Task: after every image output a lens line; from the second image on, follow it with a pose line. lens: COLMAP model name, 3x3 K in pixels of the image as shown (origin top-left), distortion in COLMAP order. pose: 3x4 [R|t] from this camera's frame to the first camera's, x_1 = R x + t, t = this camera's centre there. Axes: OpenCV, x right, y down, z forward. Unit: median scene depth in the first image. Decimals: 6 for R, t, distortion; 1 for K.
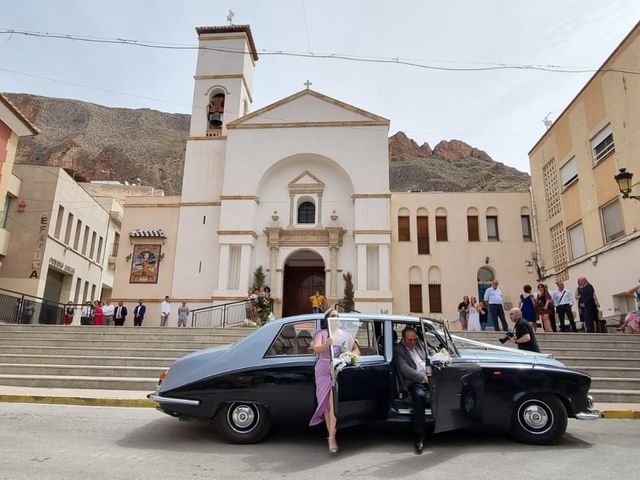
lens RADIAL K [[539.2, 0, 320.0], [0, 539.2, 240.0], [0, 0, 1]] dist [-0.087279, 0.002997]
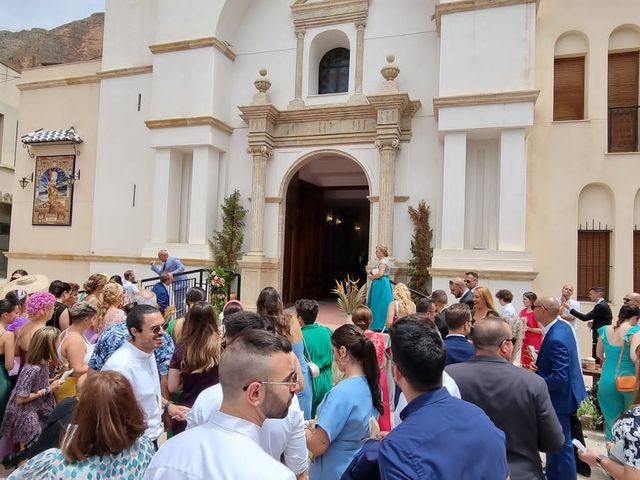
lens RADIAL K [[429.1, 0, 320.0], [0, 429.1, 240.0], [0, 0, 1]] dist [-0.009725, 0.000938]
pose [[0.965651, 0.010237, -0.259639, 0.062289], [0.047281, 0.975619, 0.214316, 0.012025], [0.255503, -0.219231, 0.941624, 0.641812]]
